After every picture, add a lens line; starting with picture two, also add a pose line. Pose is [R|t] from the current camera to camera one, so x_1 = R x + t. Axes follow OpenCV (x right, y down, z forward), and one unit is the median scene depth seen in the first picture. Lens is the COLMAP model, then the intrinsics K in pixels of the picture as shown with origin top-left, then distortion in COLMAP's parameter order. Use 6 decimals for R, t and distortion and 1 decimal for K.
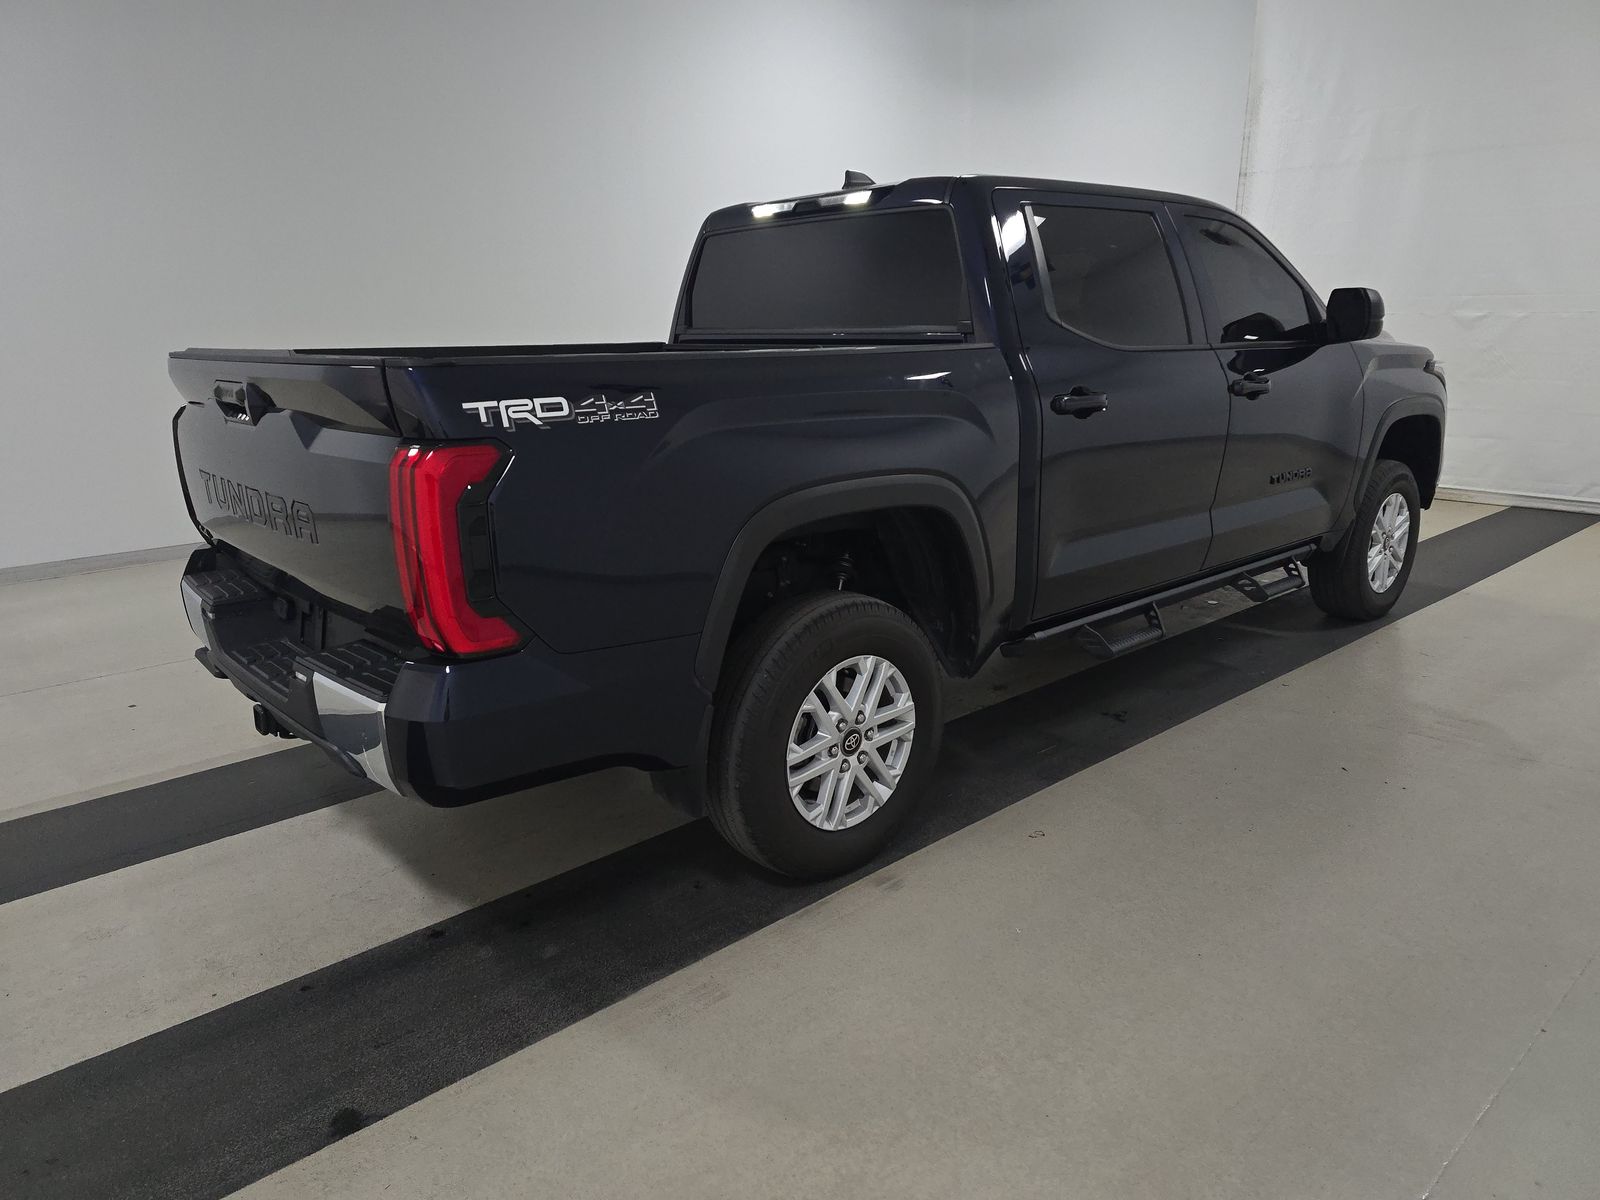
lens RADIAL K [[1089.2, 0, 806.2], [0, 1089.2, 604.6], [0, 0, 1]] dist [0.010269, 0.001237]
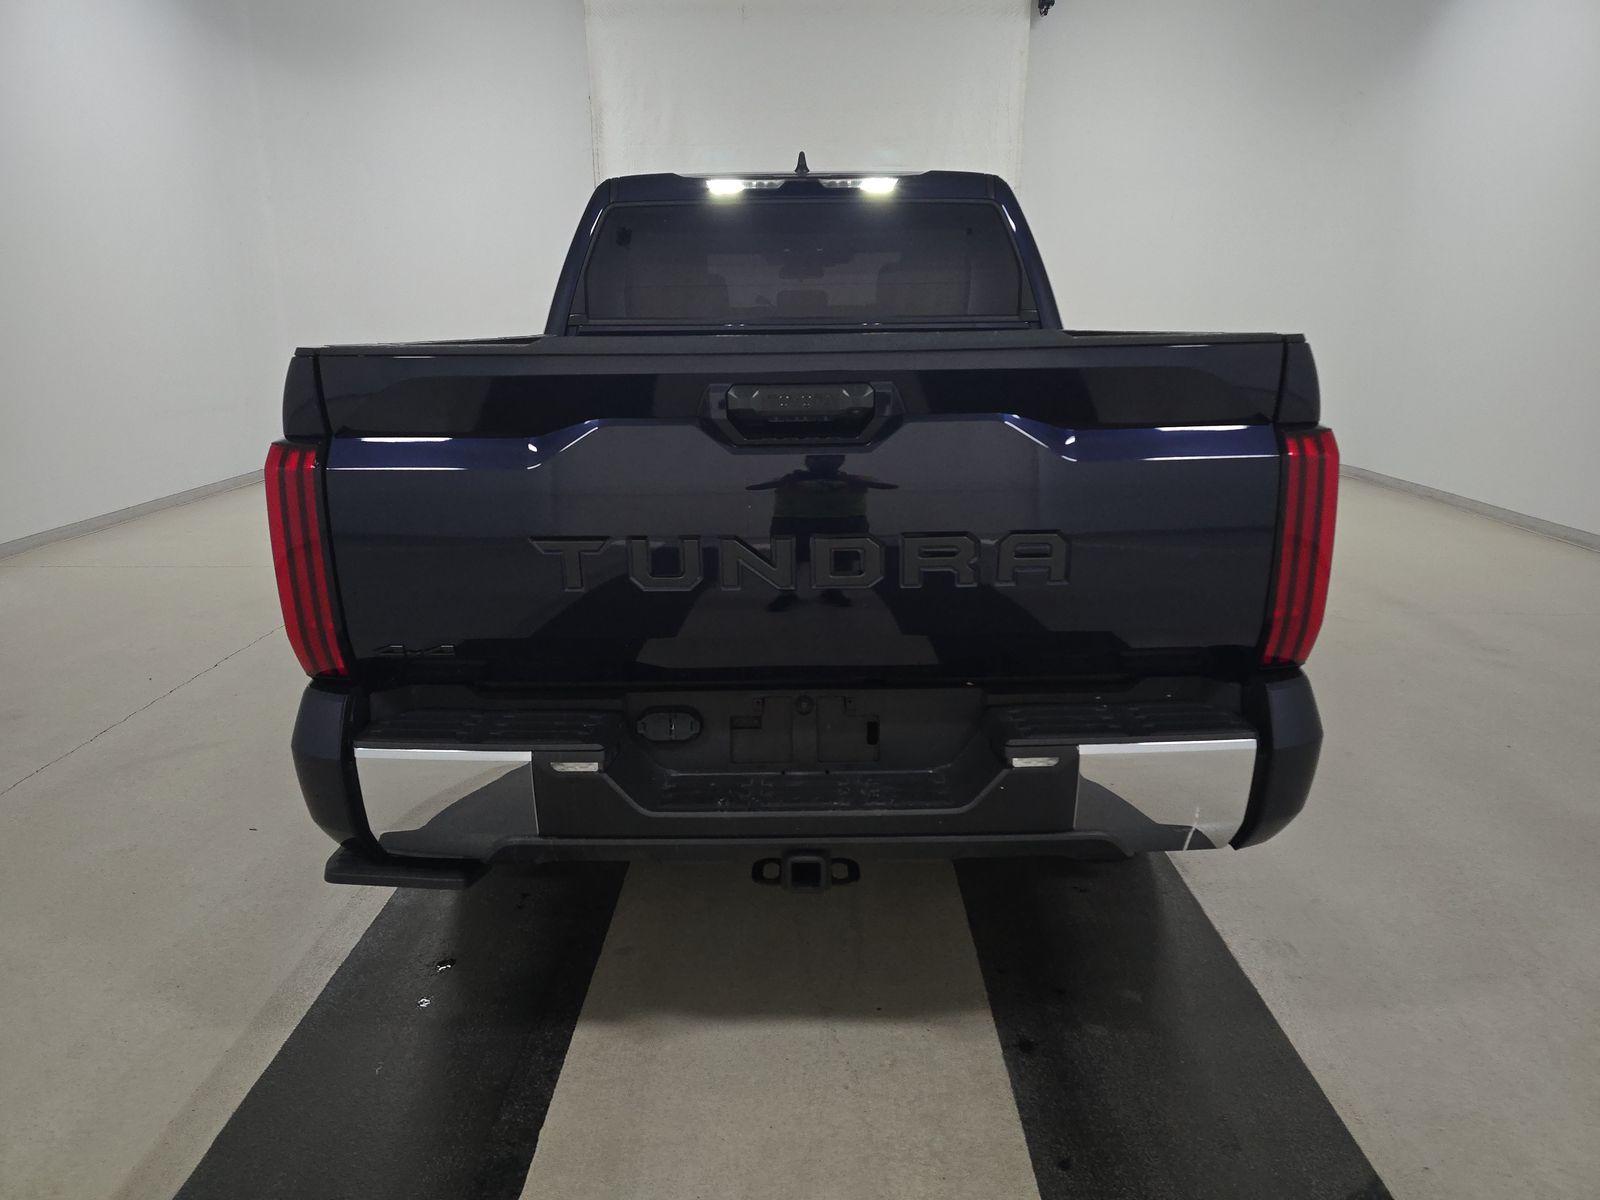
lens RADIAL K [[1089.2, 0, 801.8], [0, 1089.2, 599.0], [0, 0, 1]] dist [0.010269, 0.001237]
pose [[0.657044, -0.172206, 0.733920, -0.715473], [0.182978, 0.980876, 0.066339, -0.079802], [-0.731309, 0.090704, 0.675988, 0.391242]]
